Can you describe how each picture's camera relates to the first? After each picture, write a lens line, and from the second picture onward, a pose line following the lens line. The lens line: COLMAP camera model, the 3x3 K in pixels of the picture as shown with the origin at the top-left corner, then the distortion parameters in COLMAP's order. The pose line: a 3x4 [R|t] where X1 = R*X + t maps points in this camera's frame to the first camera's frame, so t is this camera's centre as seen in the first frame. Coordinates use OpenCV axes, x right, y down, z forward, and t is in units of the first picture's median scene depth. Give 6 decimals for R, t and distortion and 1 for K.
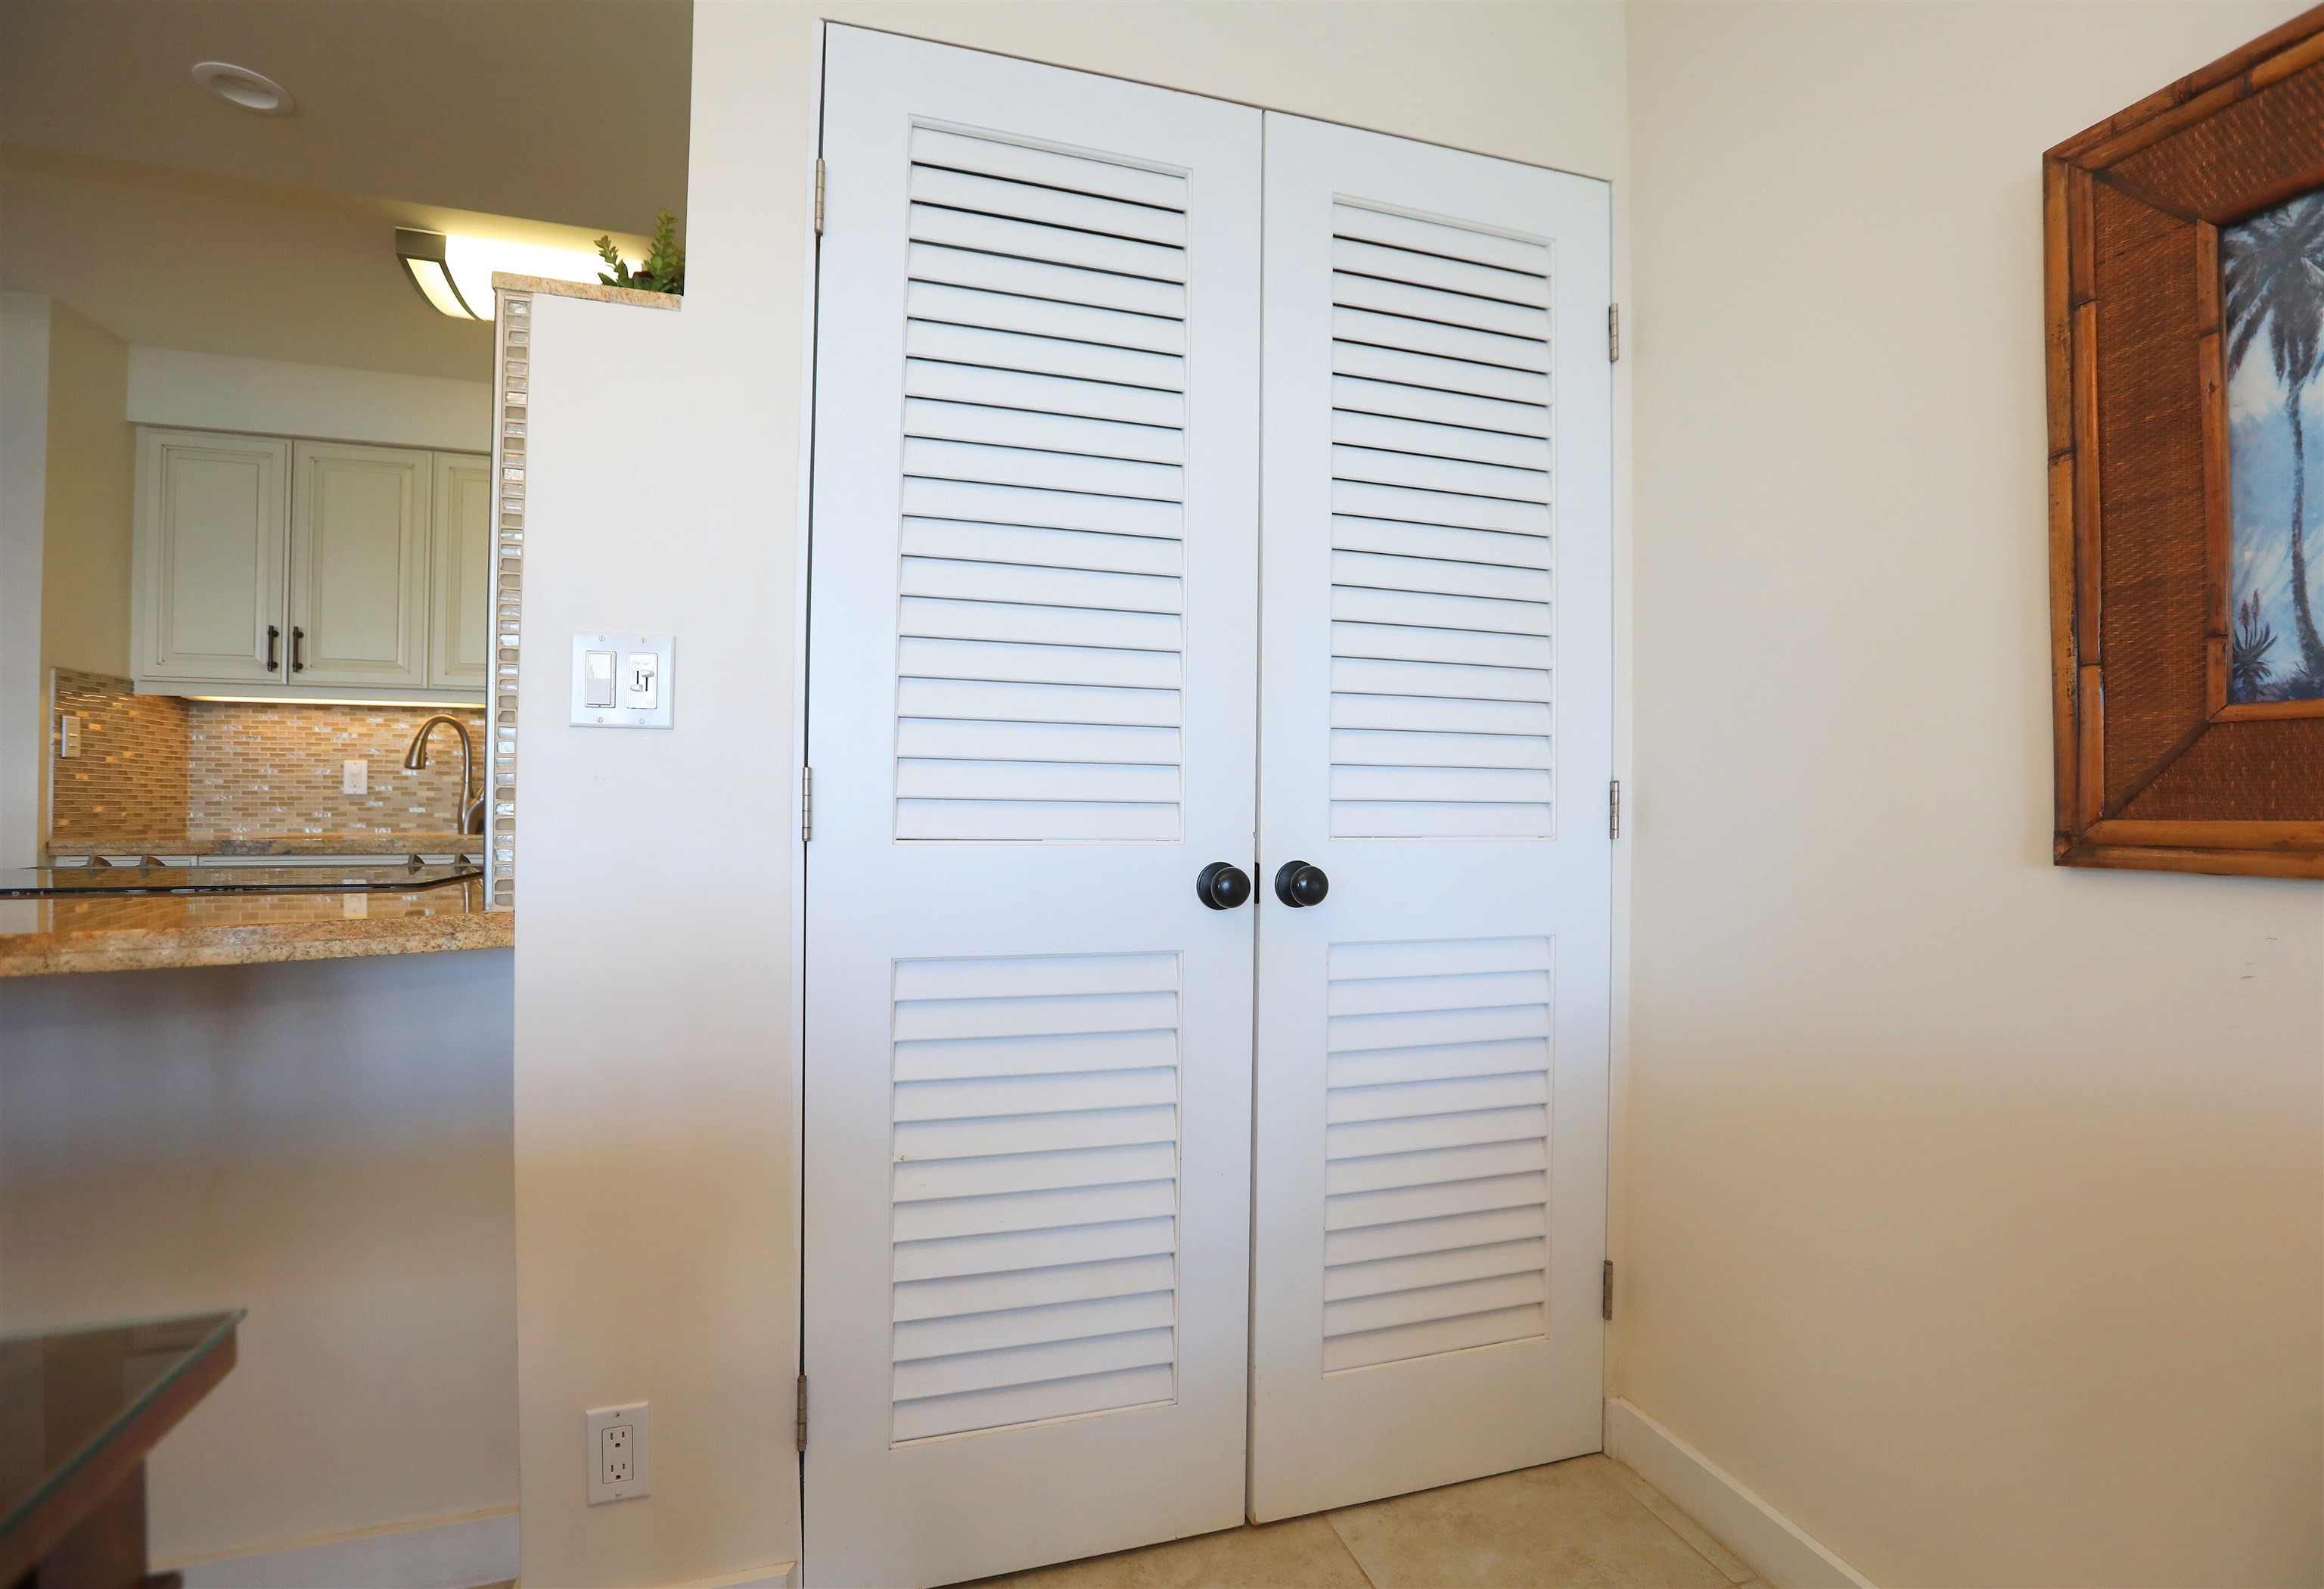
lens RADIAL K [[1113.9, 0, 1159.1], [0, 1113.9, 786.7], [0, 0, 1]] dist [-0.014740, 0.000849]
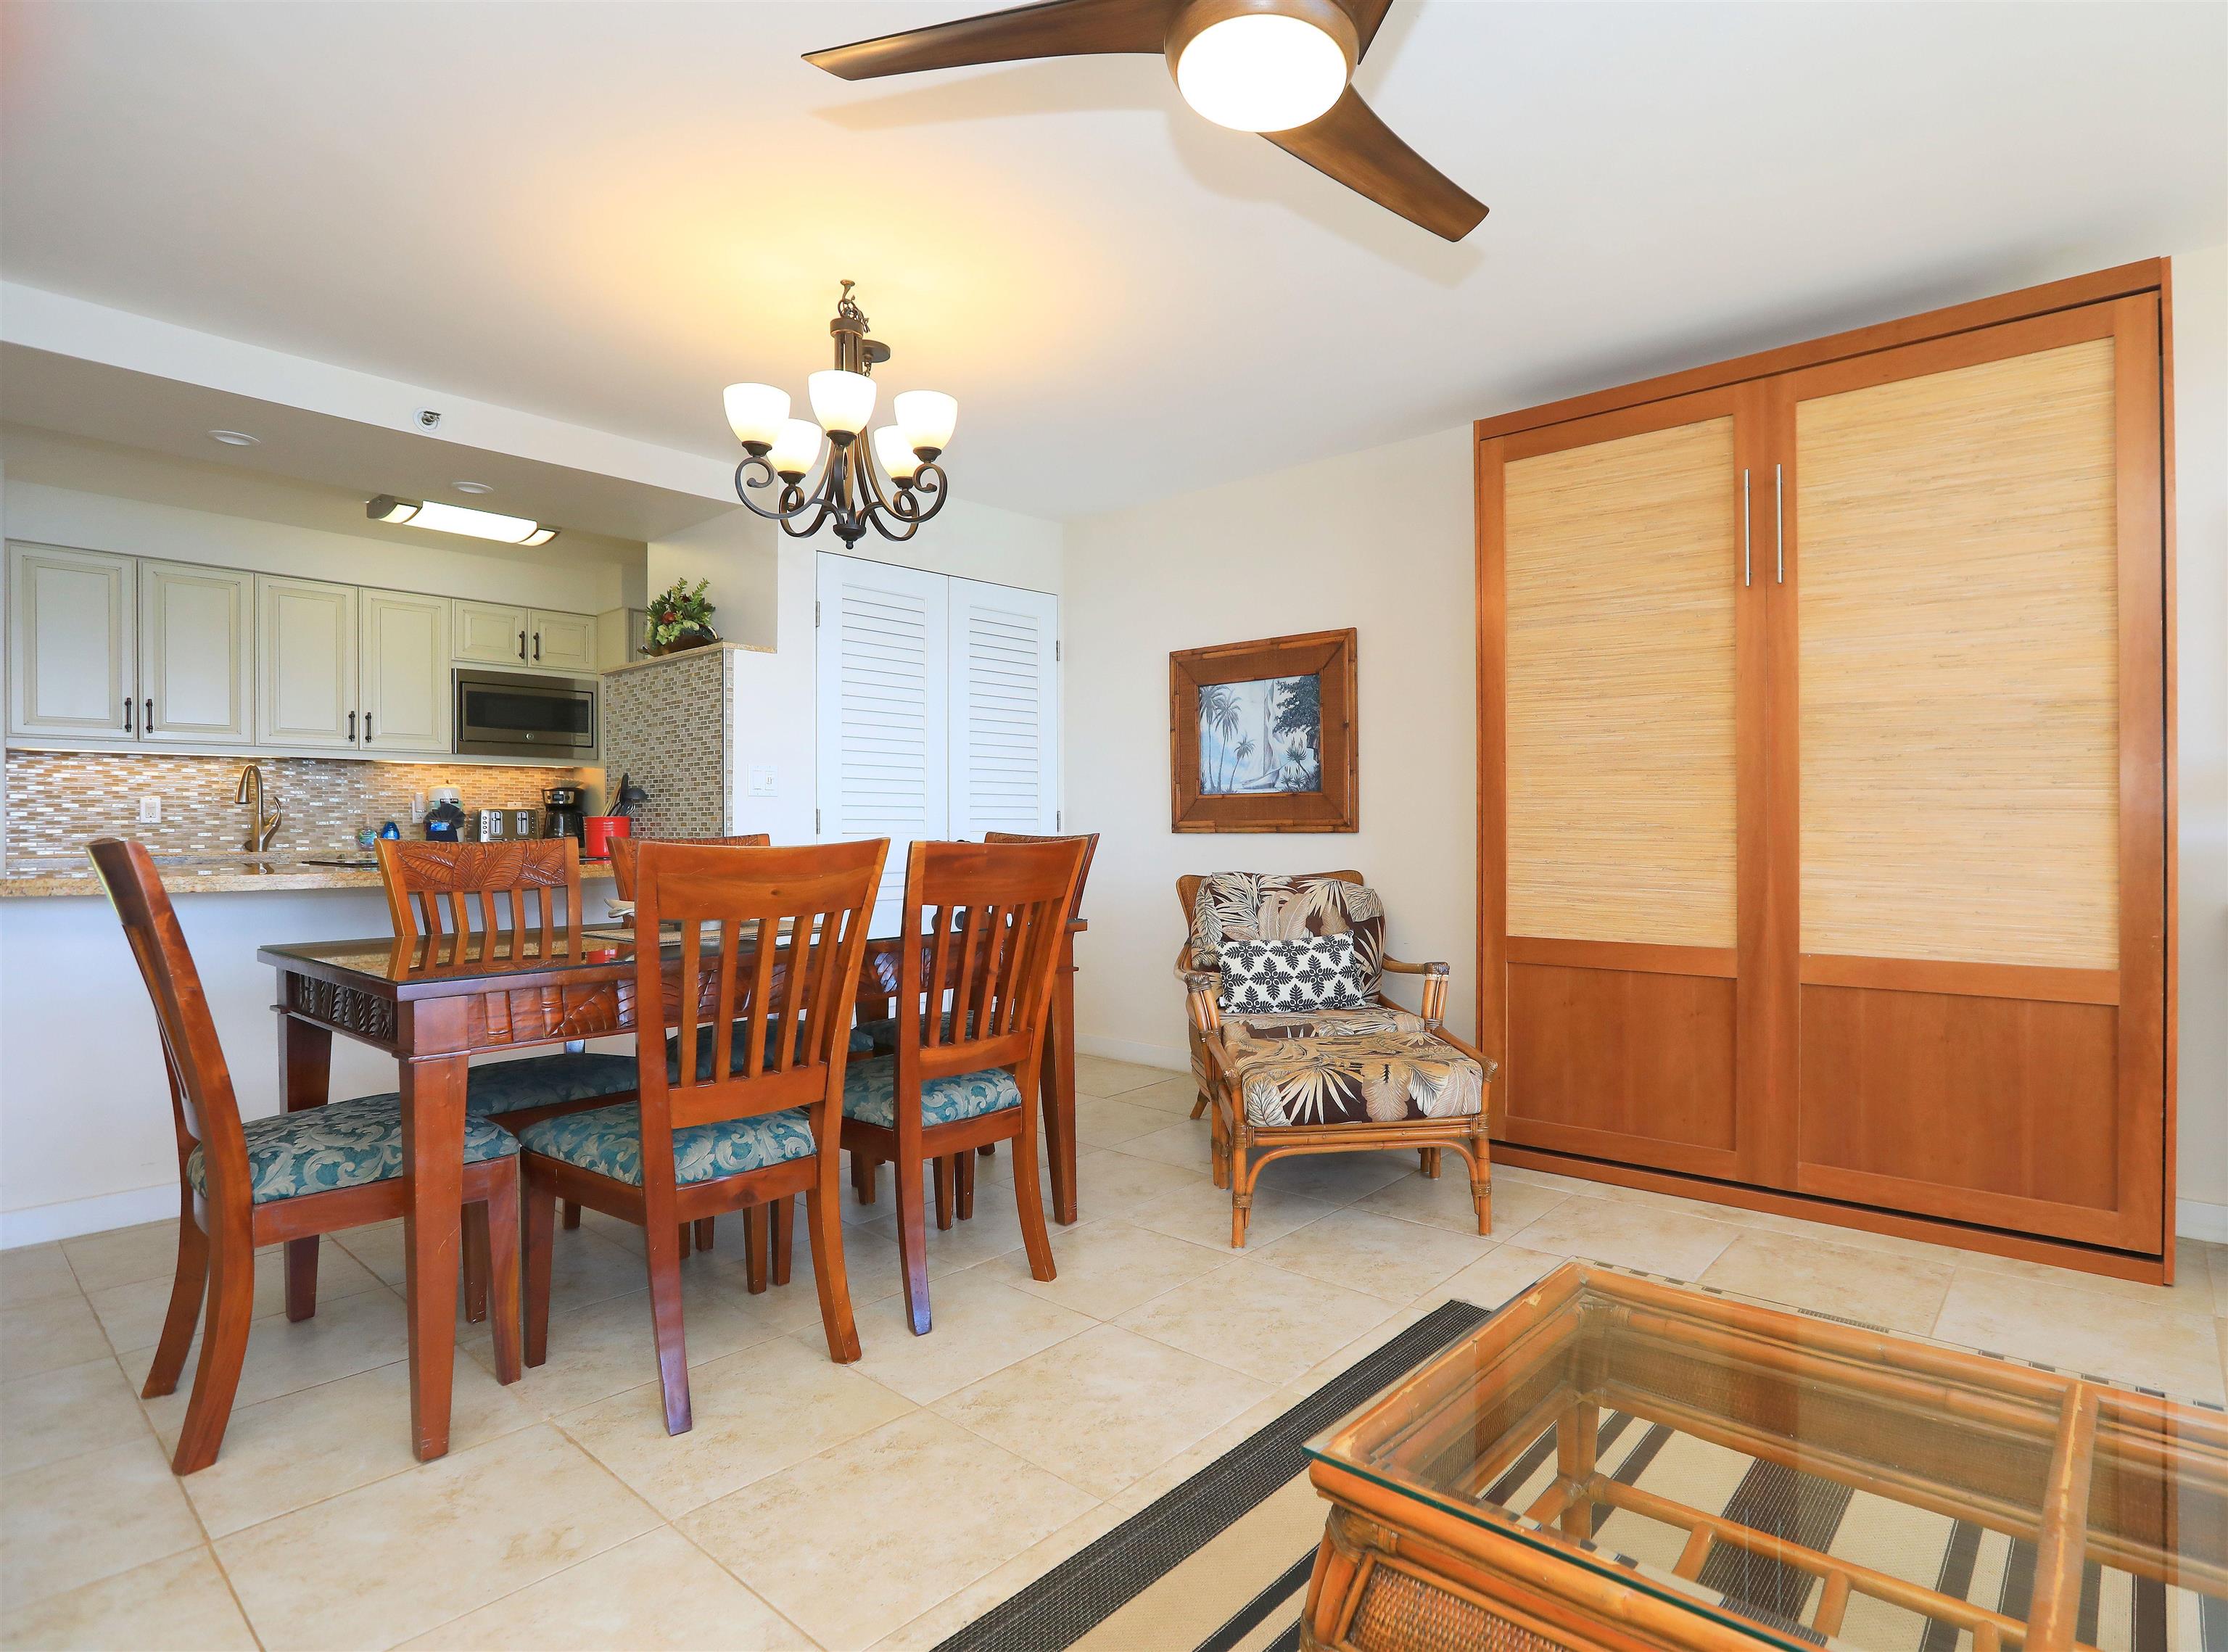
lens RADIAL K [[1228.2, 0, 1159.5], [0, 1228.2, 809.7], [0, 0, 1]] dist [-0.000281, -0.004695]
pose [[0.847354, -0.008534, 0.530959, -0.530005], [0.004552, 0.999951, 0.008808, -0.017292], [-0.531008, -0.005047, 0.847352, -0.919245]]
